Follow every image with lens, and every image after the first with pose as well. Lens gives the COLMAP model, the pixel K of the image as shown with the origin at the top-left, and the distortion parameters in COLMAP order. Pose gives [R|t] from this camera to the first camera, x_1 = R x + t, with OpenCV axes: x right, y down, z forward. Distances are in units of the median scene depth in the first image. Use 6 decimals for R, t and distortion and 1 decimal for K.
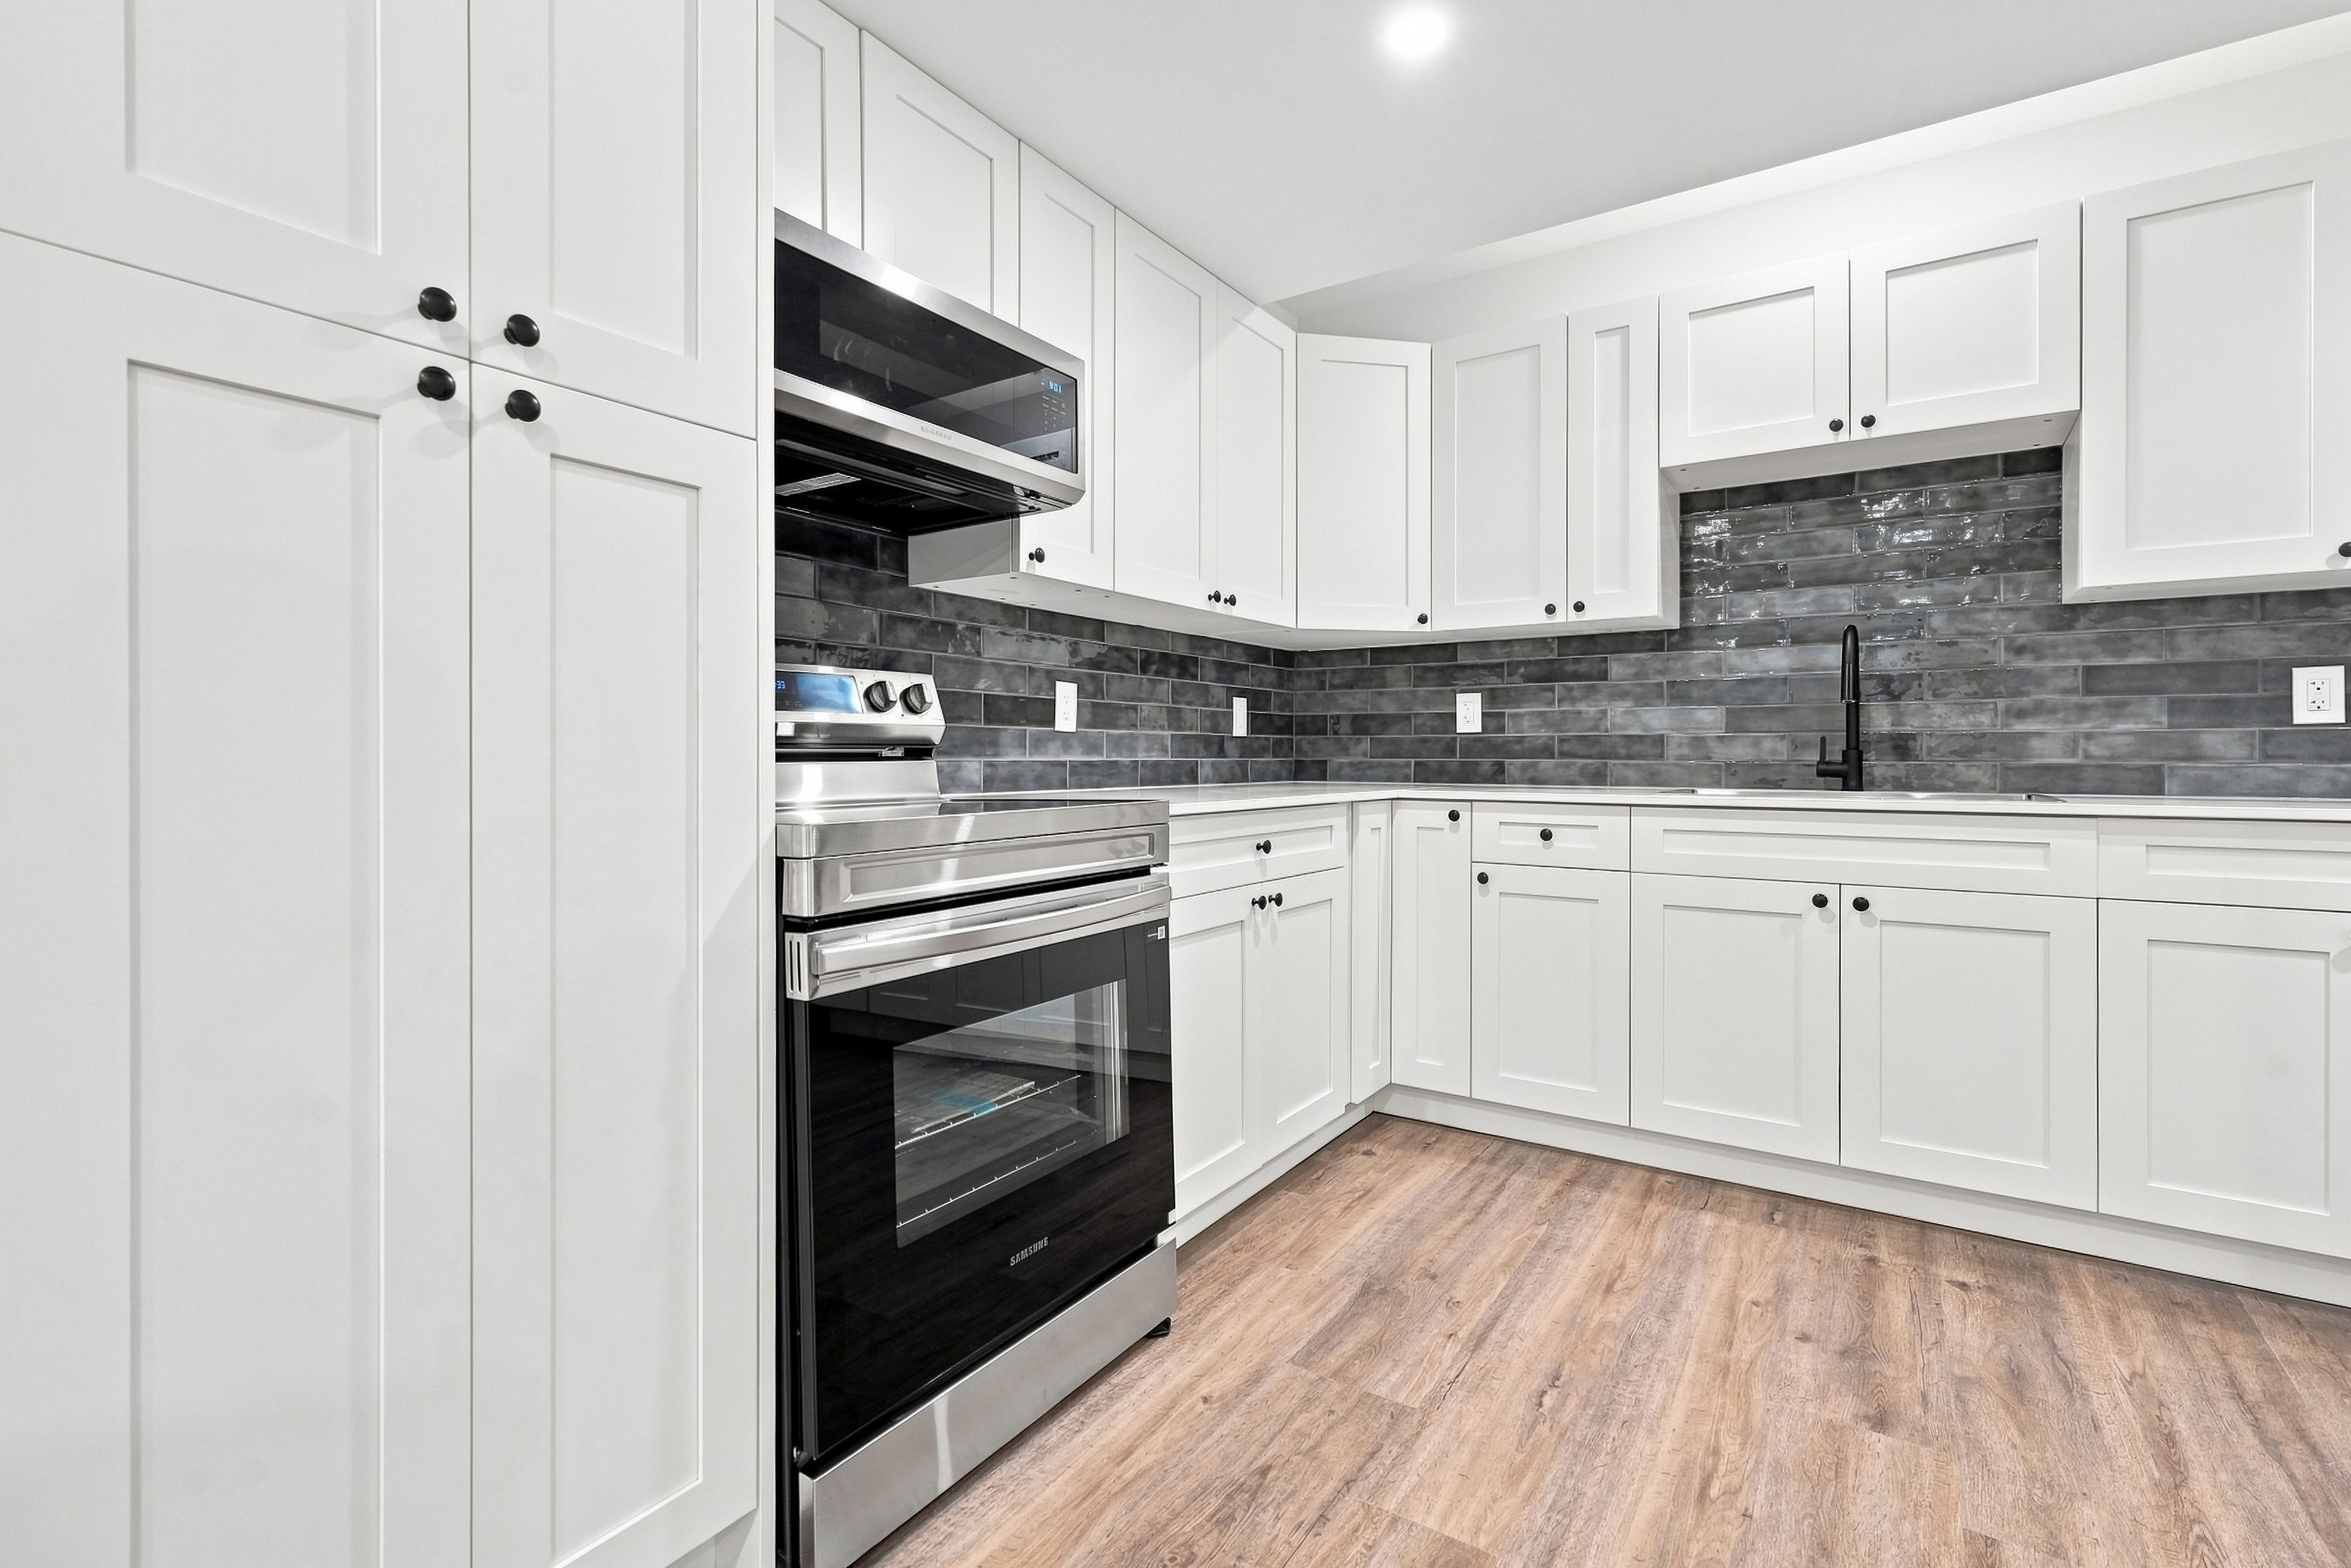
lens RADIAL K [[1089.4, 0, 1167.6], [0, 1089.4, 759.4], [0, 0, 1]] dist [-0.004661, -0.000017]
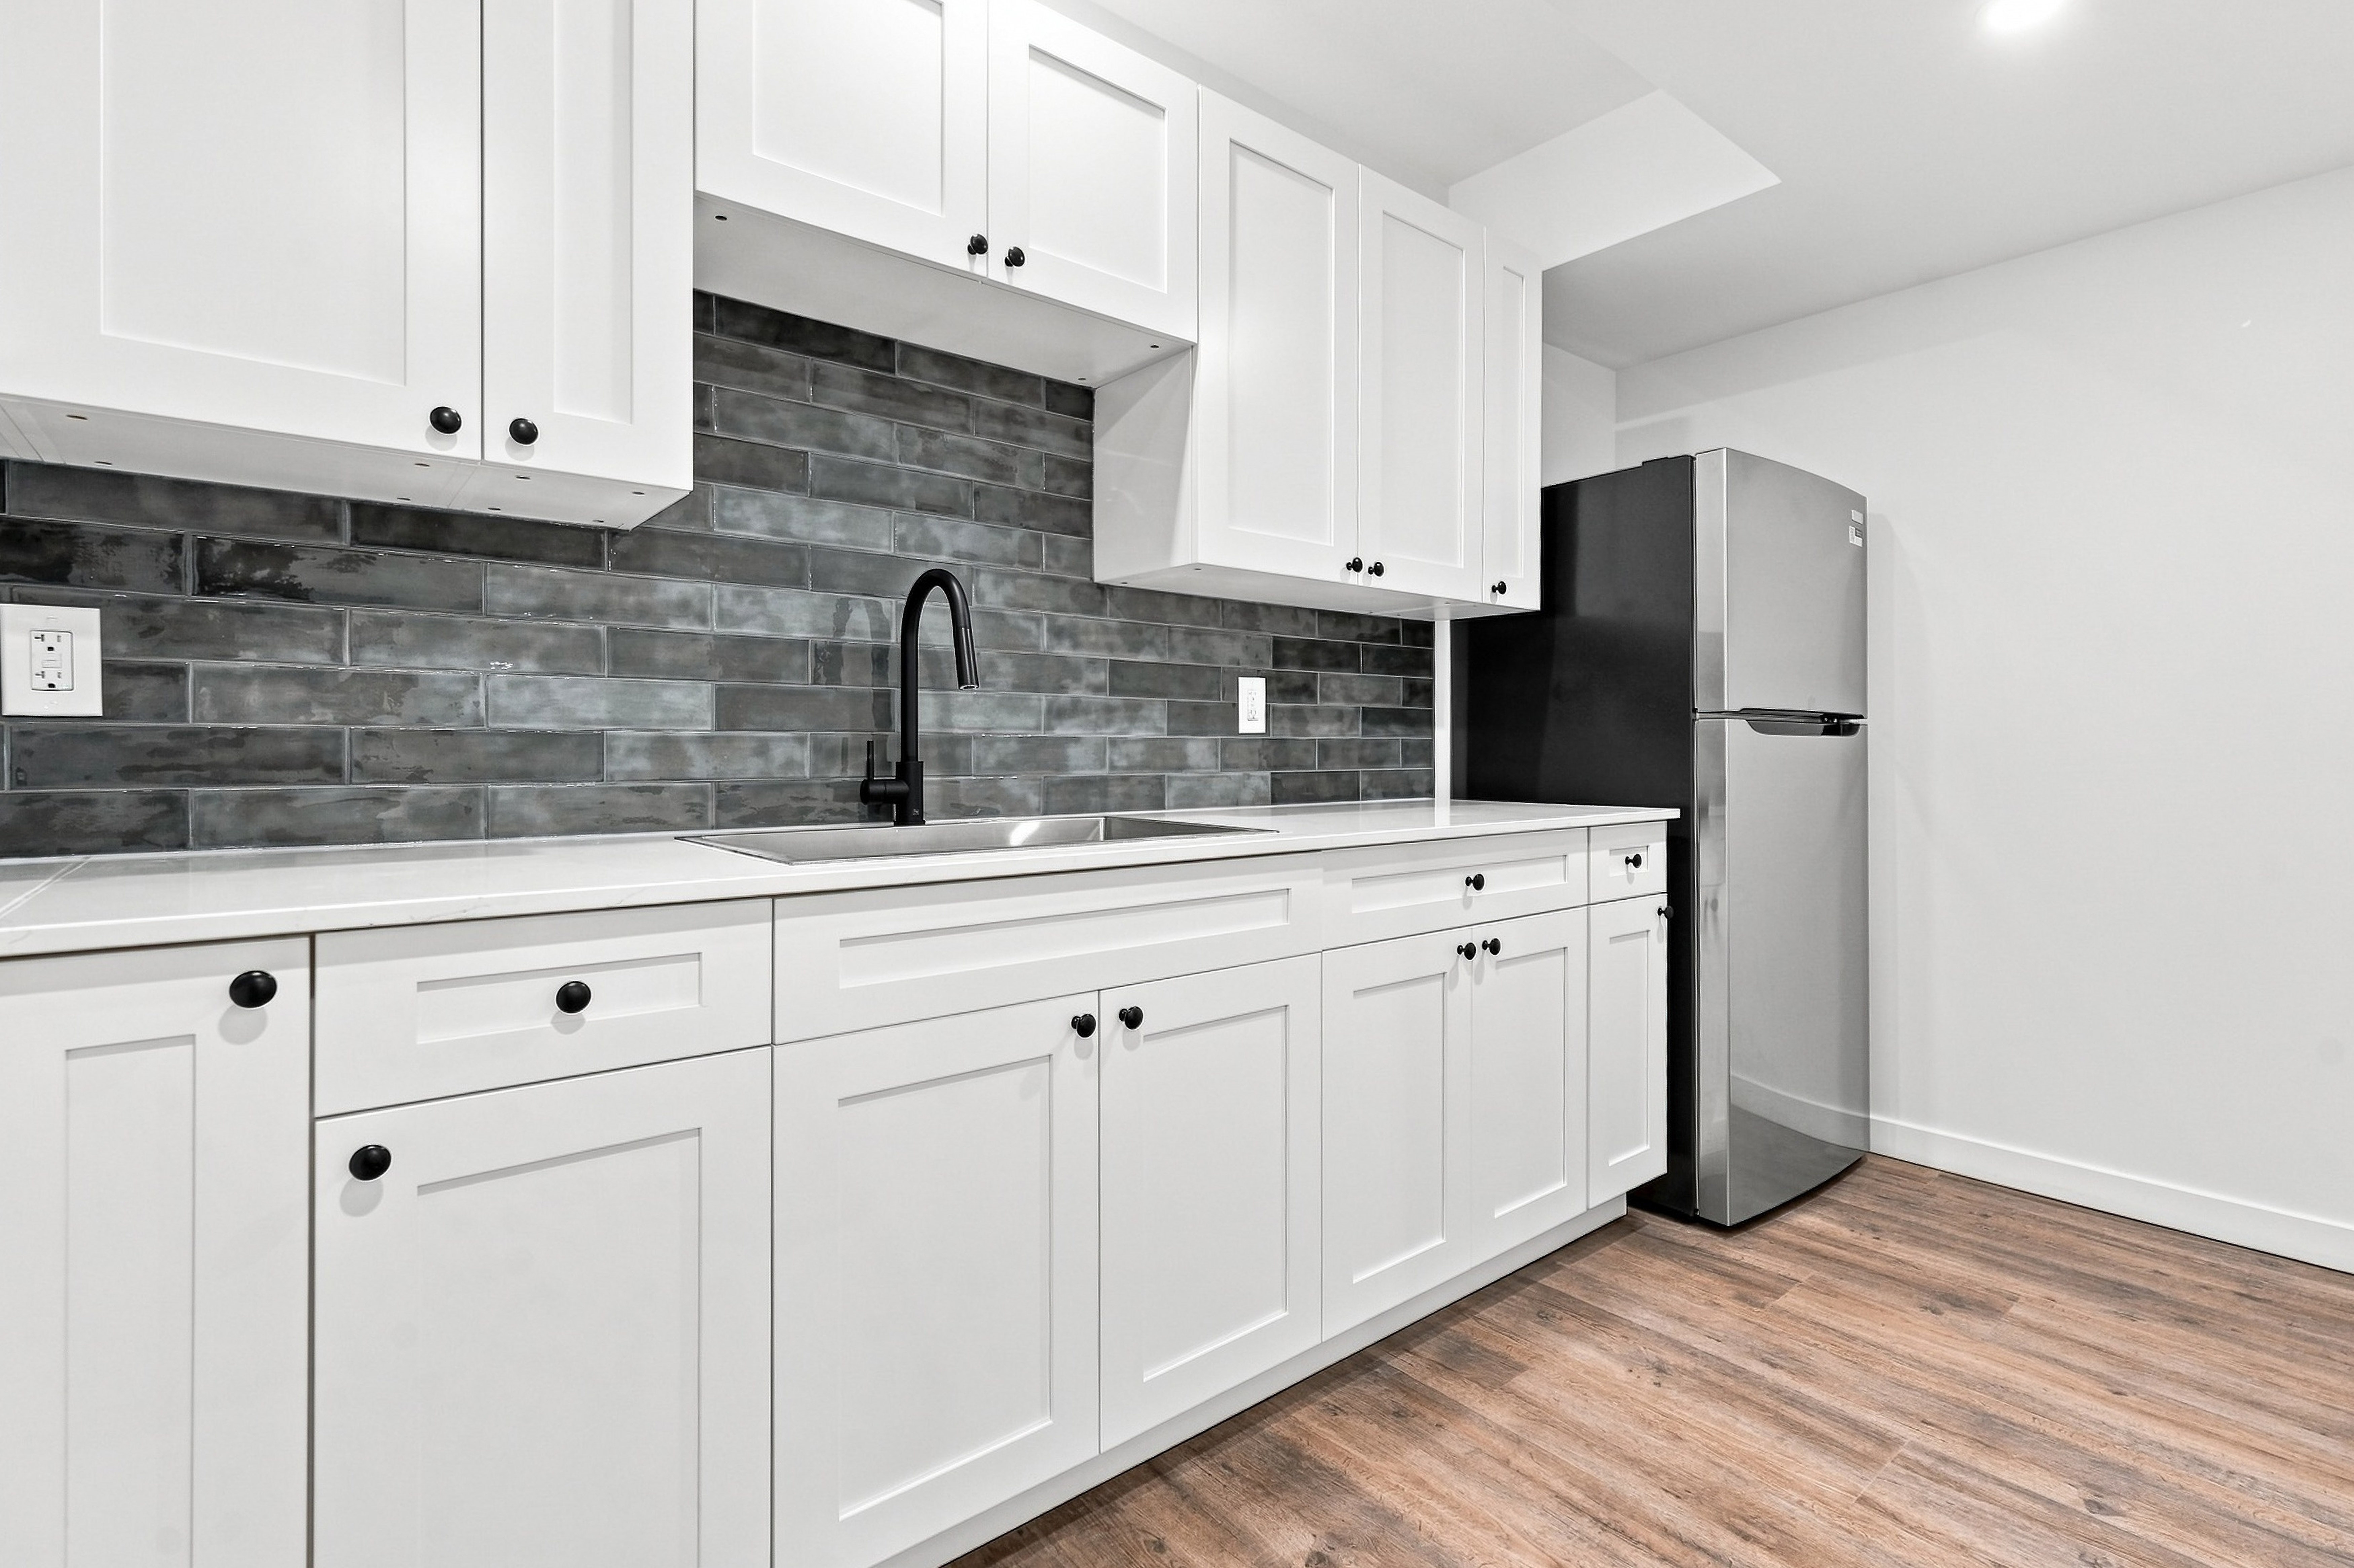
lens RADIAL K [[1090.8, 0, 1133.5], [0, 1090.8, 747.9], [0, 0, 1]] dist [-0.004661, -0.000017]
pose [[0.274480, -0.002760, 0.961589, 0.036172], [-0.000562, 0.999995, 0.003030, -0.019532], [-0.961593, -0.001372, 0.274477, 0.714995]]
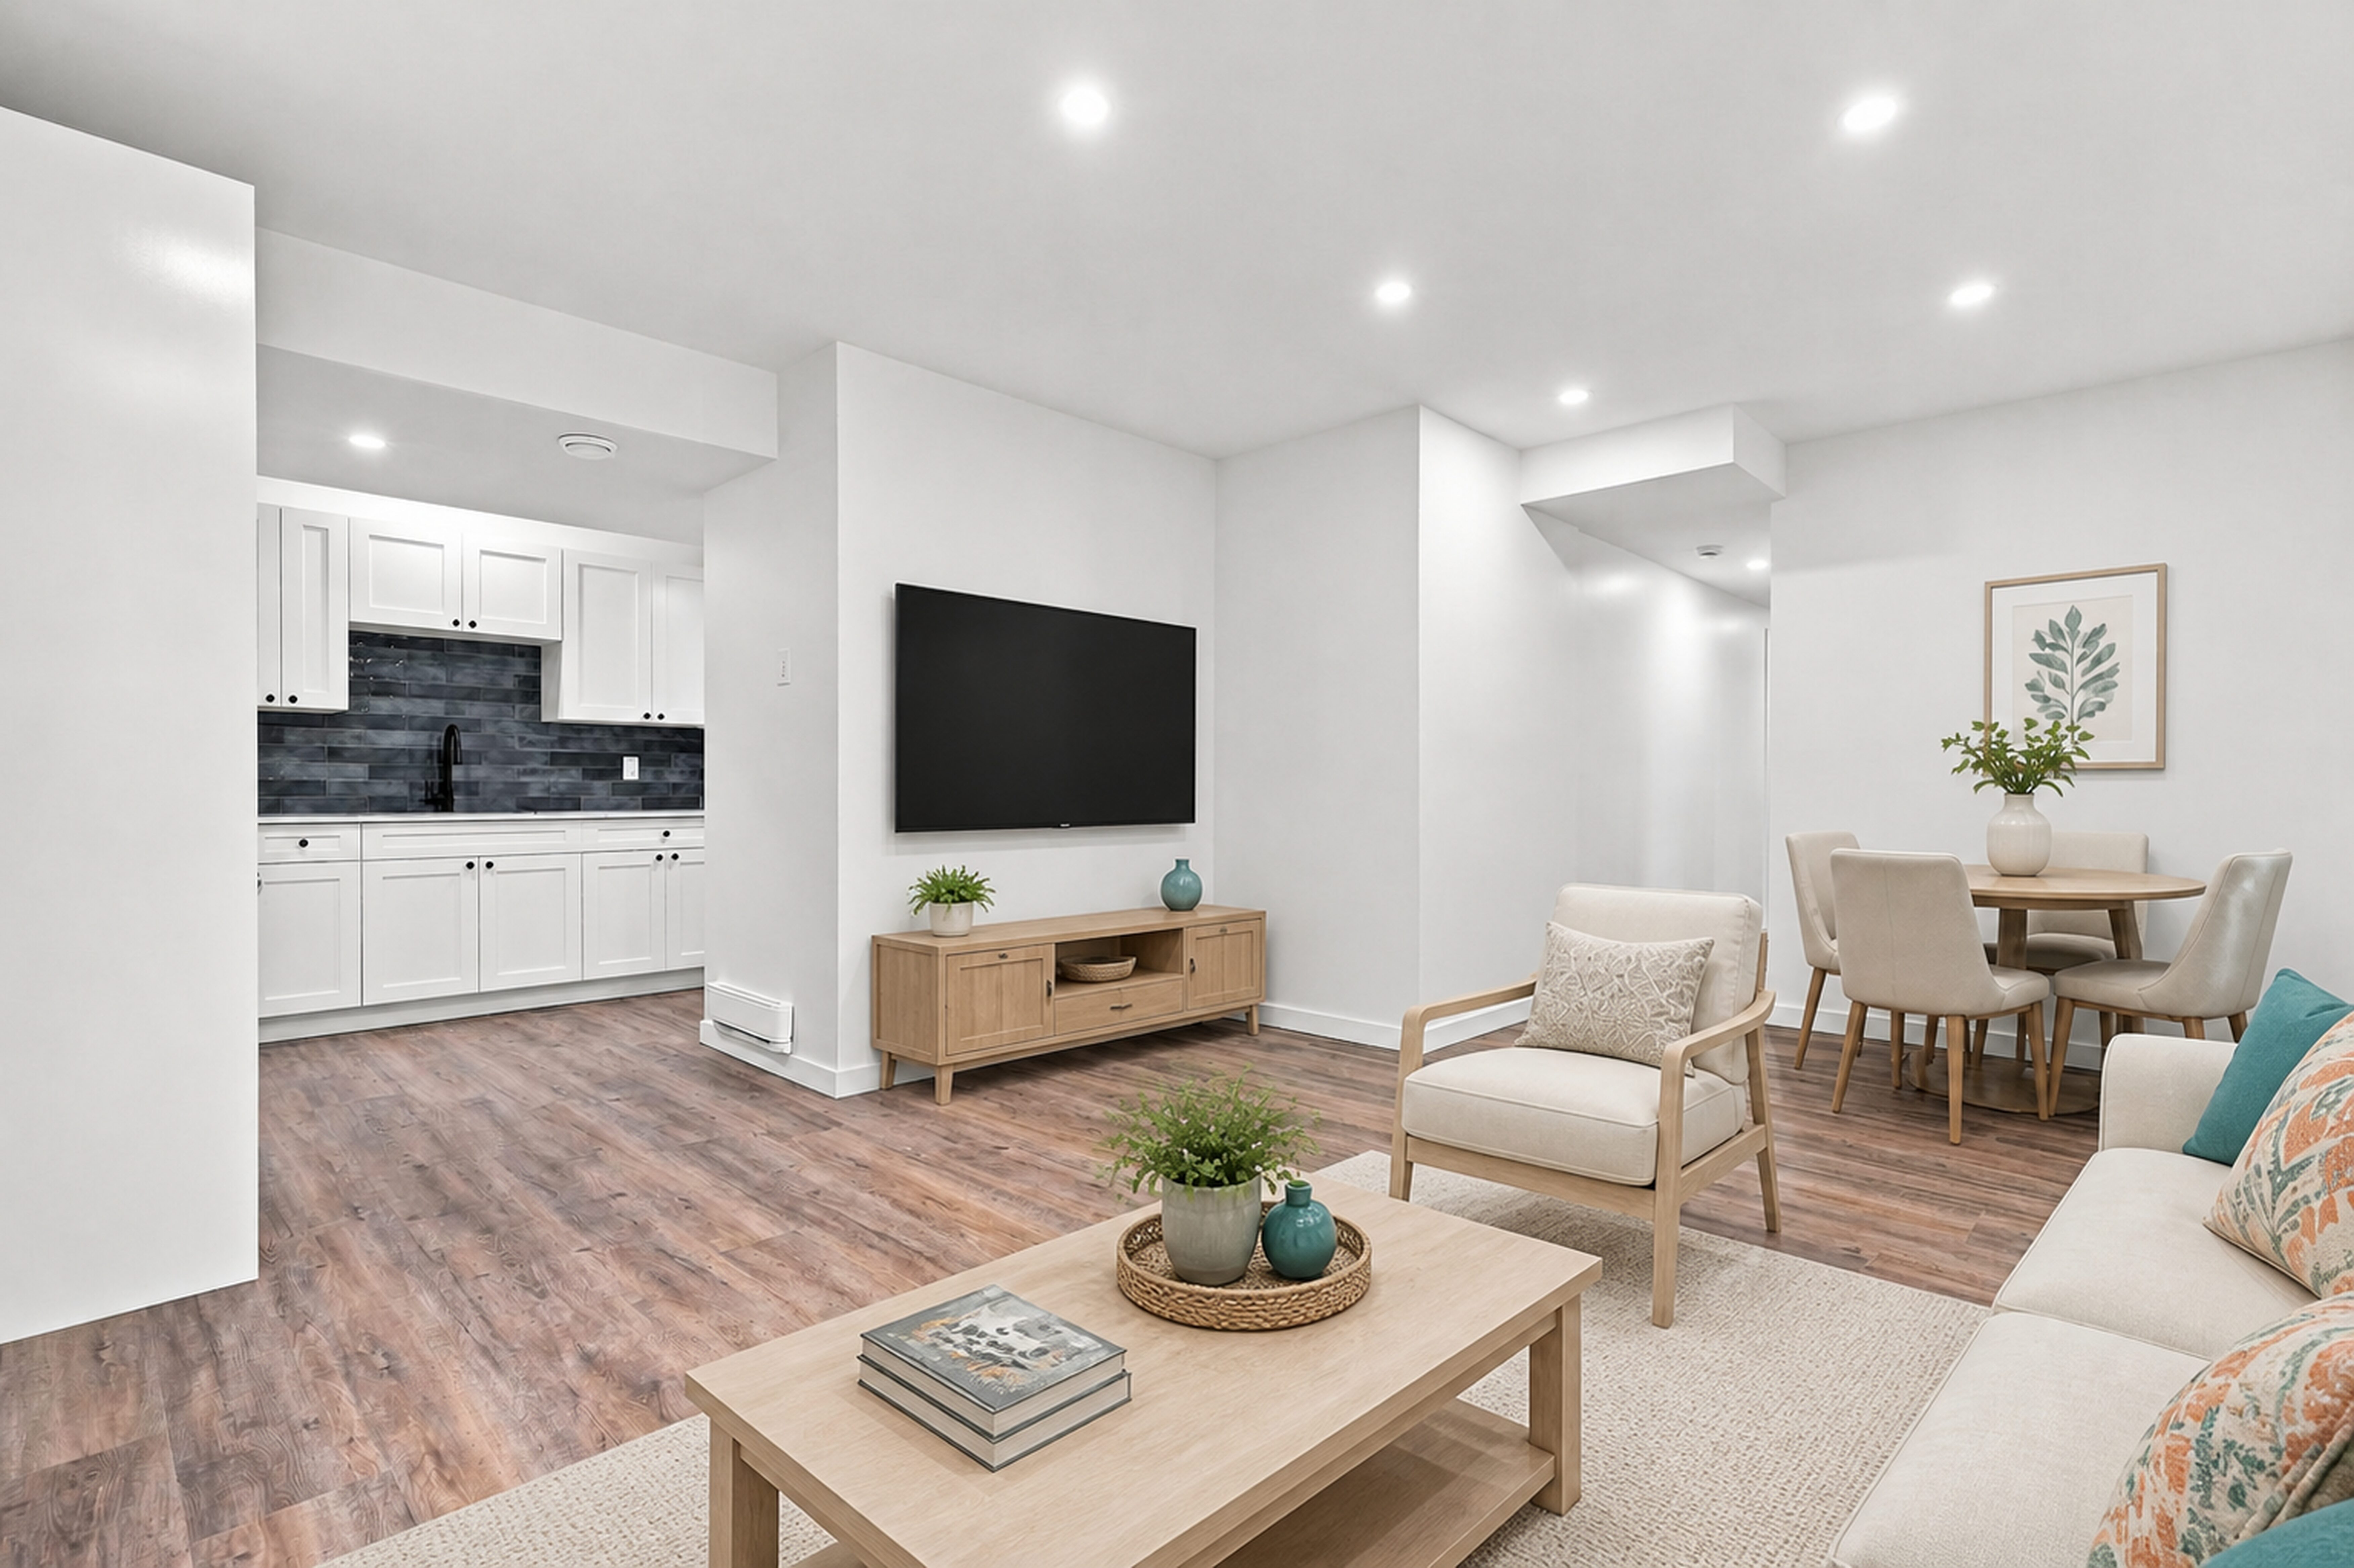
lens RADIAL K [[1158.0, 0, 1181.2], [0, 1158.0, 792.7], [0, 0, 1]] dist [0.000143, -0.000358]
pose [[0.172414, -0.004518, 0.985014, -1.142521], [-0.001382, 0.999987, 0.004828, -0.016358], [-0.985024, -0.002194, 0.172406, -0.596989]]
